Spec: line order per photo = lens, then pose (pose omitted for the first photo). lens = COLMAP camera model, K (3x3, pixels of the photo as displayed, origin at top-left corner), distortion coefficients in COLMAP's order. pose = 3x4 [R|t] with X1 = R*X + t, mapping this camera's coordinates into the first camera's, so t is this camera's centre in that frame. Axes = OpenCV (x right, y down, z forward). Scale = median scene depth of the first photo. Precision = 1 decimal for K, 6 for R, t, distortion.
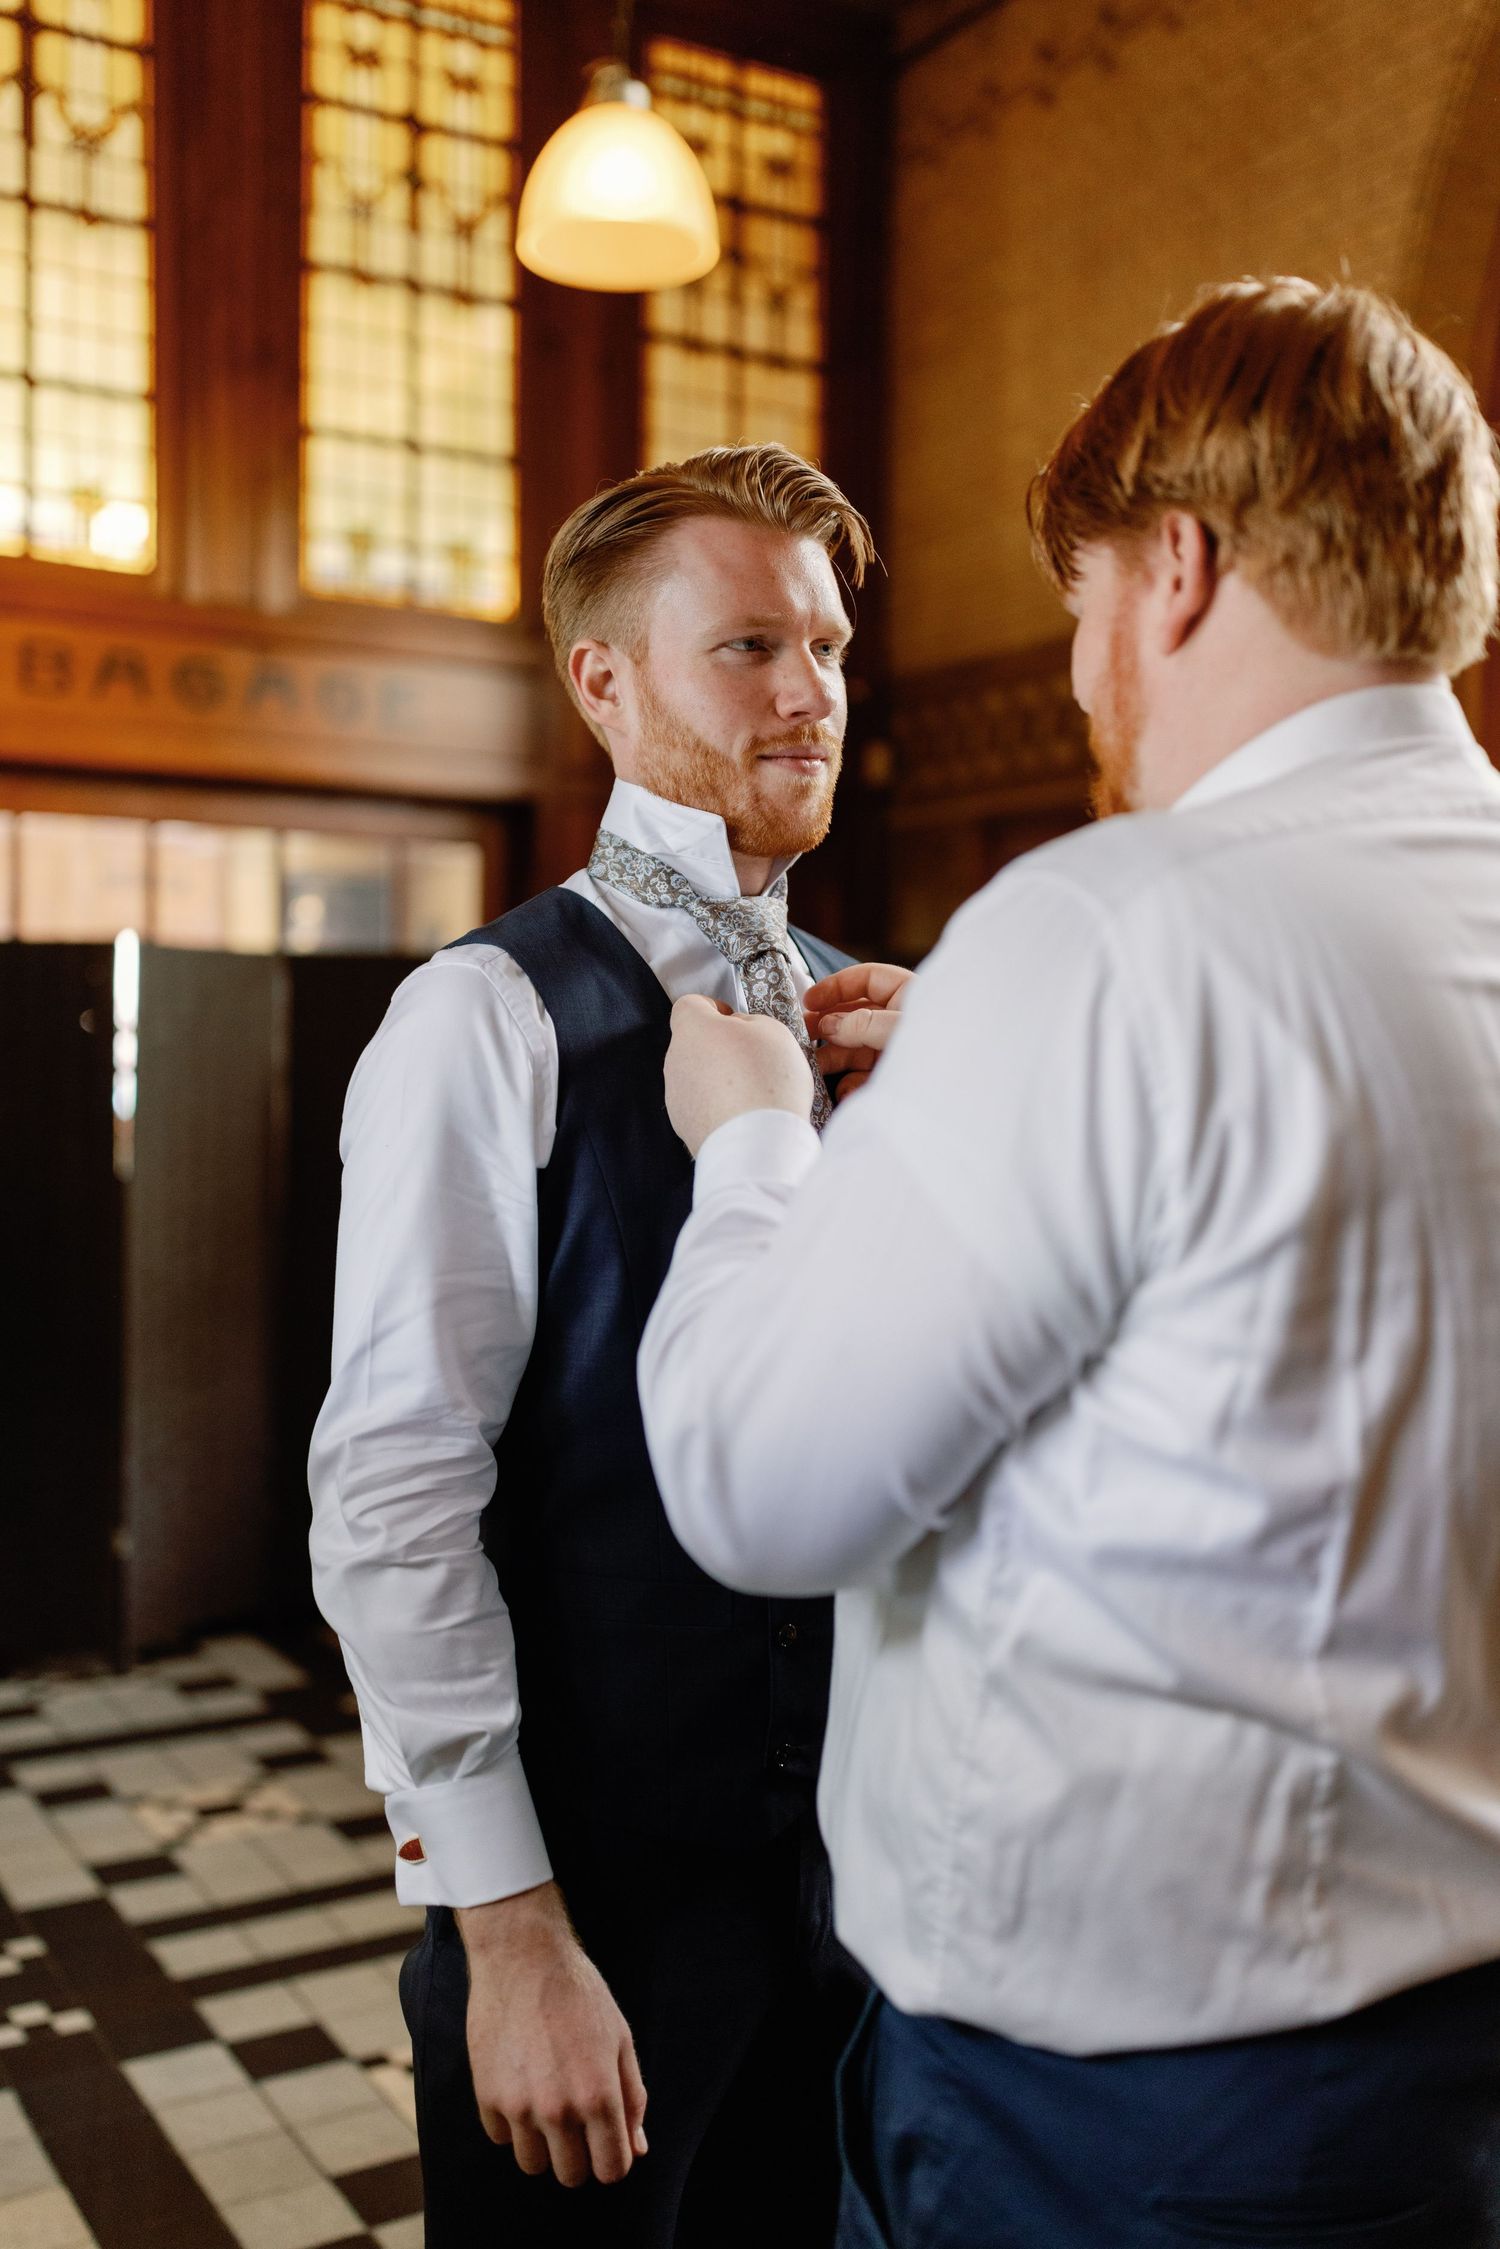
lens RADIAL K [[2188.2, 0, 683.9], [0, 2188.2, 1041.1], [0, 0, 1]] dist [-0.001655, 0.000000]
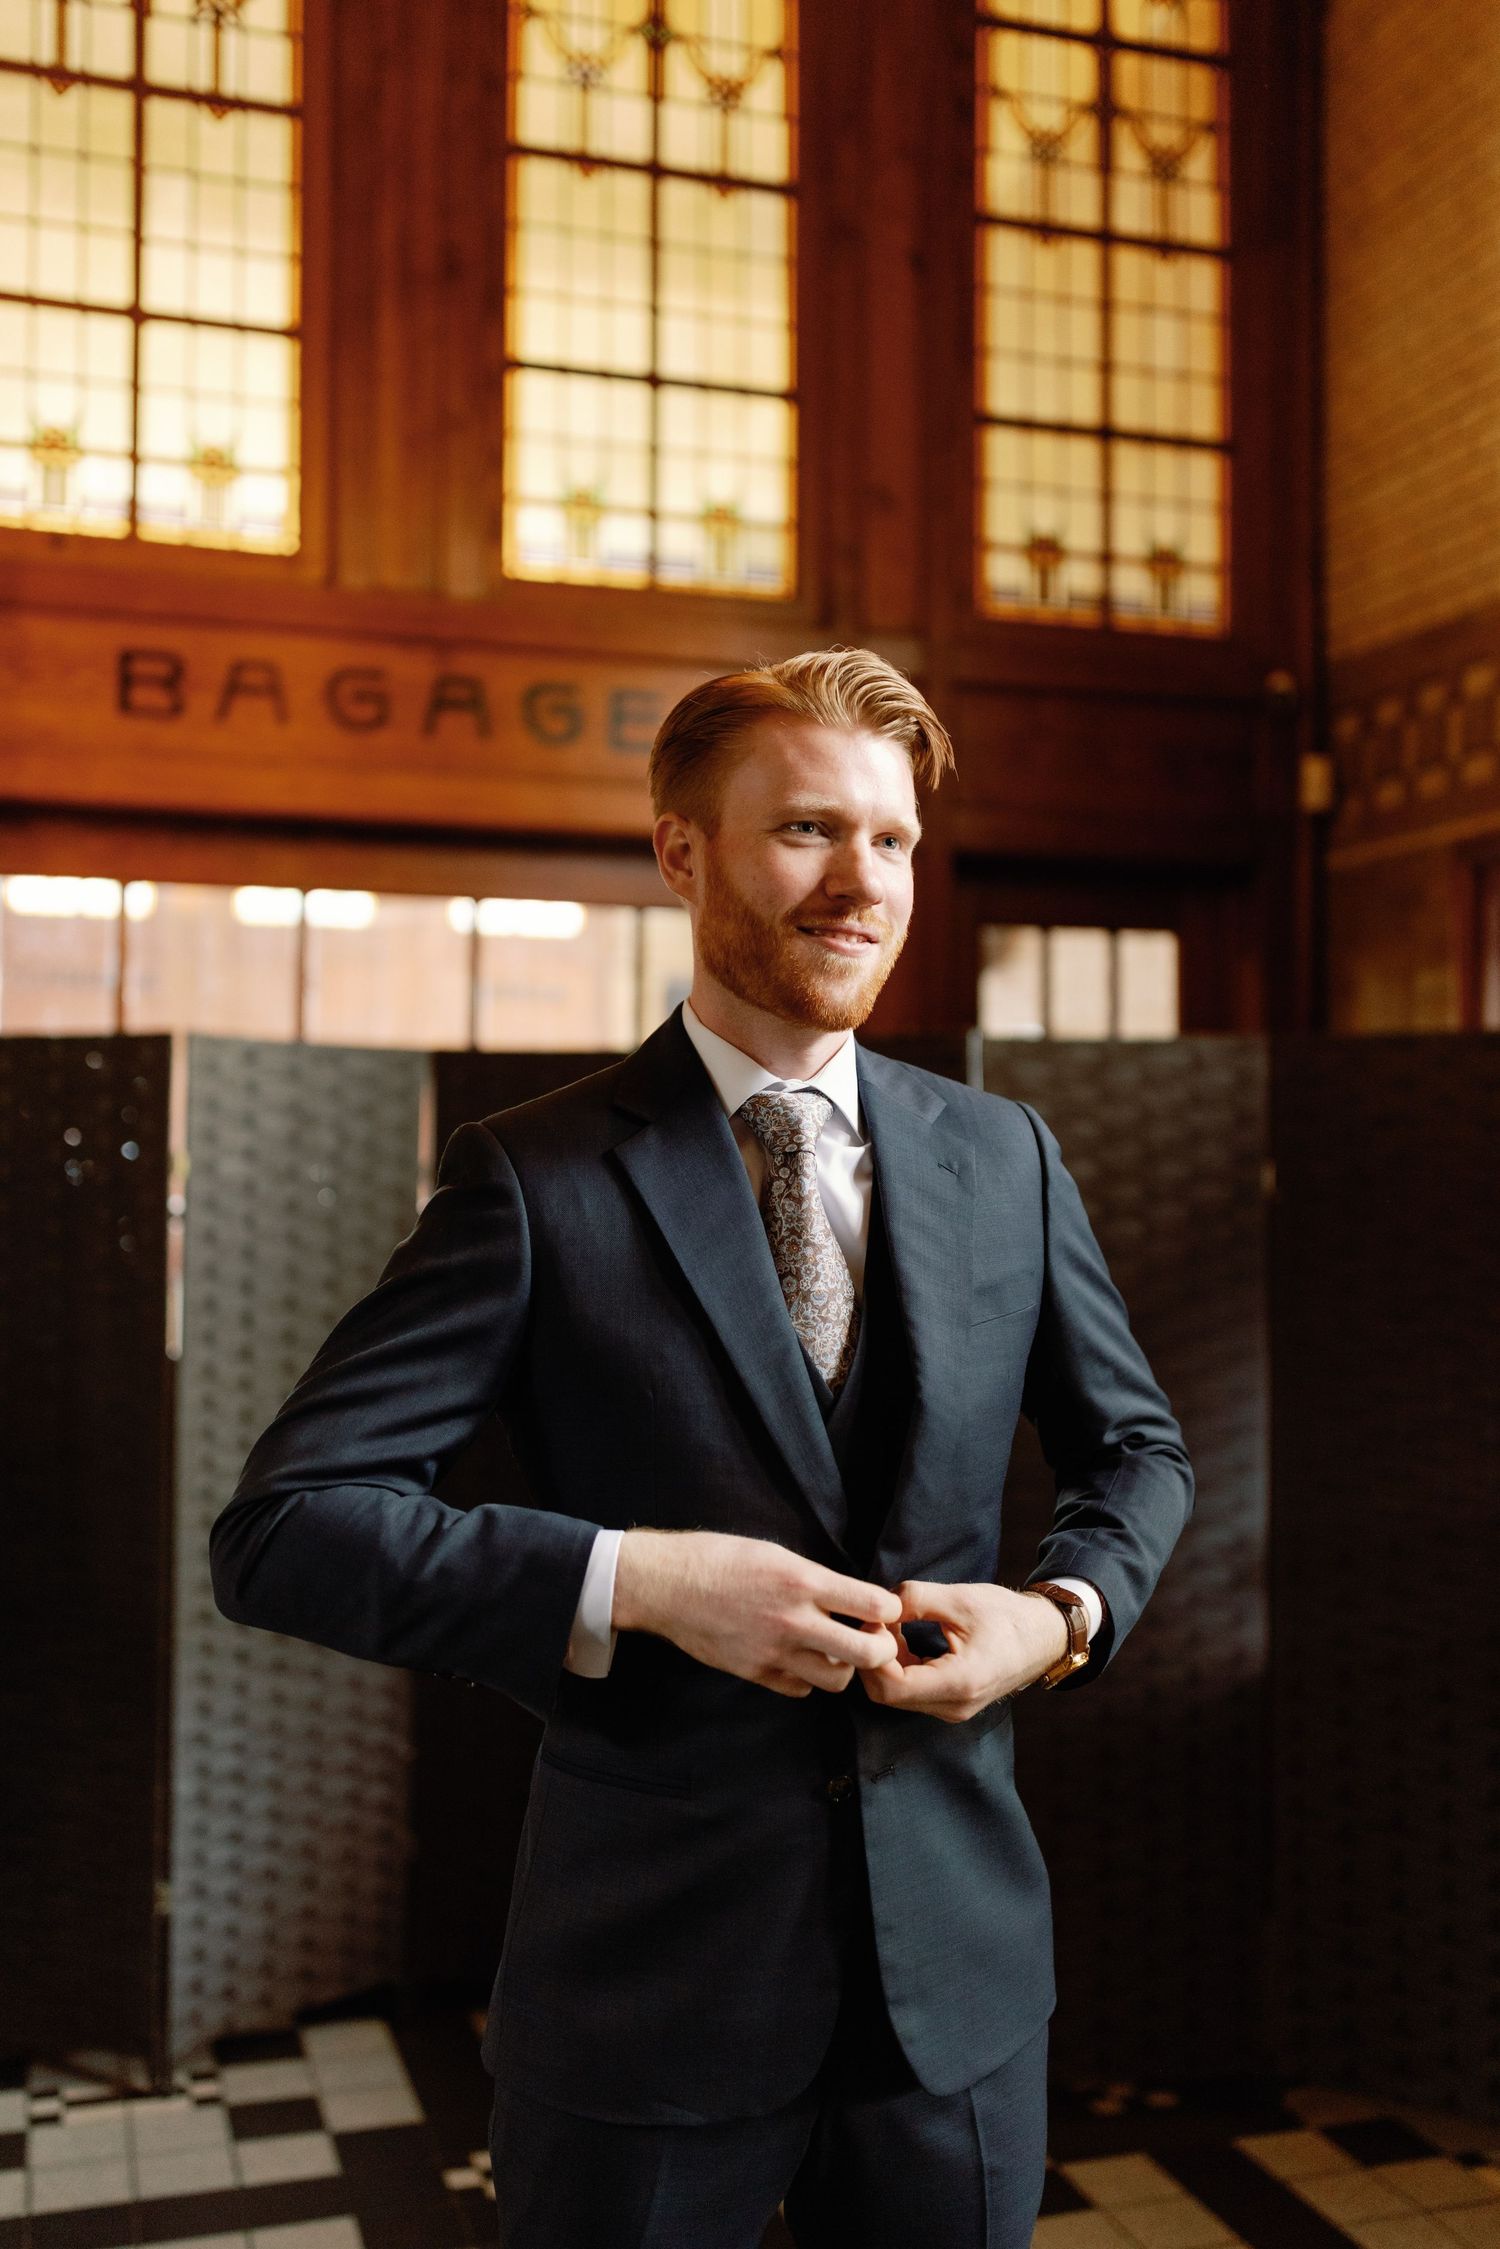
lens RADIAL K [[2226.7, 0, 720.8], [0, 2226.7, 1085.2], [0, 0, 1]] dist [-0.006388, 0.000000]
pose [[0.976409, -0.015659, -0.215359, 0.060748], [0.007889, 0.999288, -0.036888, -0.002268], [0.215783, 0.034319, 0.975838, 0.279416]]
